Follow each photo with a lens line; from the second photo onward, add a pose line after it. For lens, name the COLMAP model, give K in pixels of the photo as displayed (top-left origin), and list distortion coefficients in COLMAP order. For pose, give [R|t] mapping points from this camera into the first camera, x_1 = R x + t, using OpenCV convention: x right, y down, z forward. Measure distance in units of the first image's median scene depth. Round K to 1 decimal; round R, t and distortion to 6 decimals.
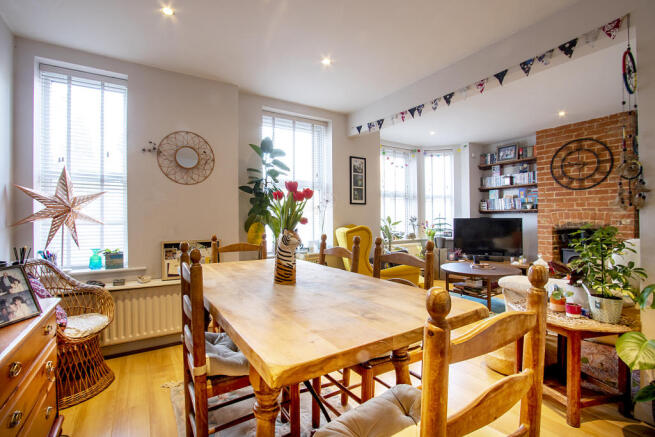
lens RADIAL K [[302.9, 0, 326.9], [0, 302.9, 217.2], [0, 0, 1]] dist [-0.003472, -0.000306]
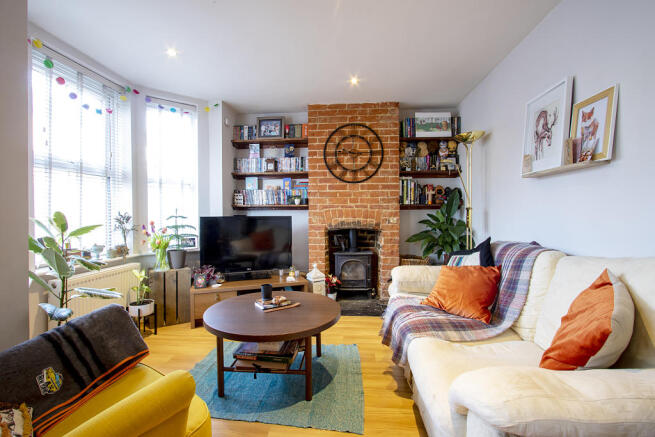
lens RADIAL K [[300.9, 0, 328.9], [0, 300.9, 216.4], [0, 0, 1]] dist [-0.020497, 0.001343]
pose [[0.605375, -0.000442, 0.795940, 0.102800], [-0.002646, 0.999993, 0.002567, 0.001012], [-0.795936, -0.003660, 0.605369, 0.463231]]
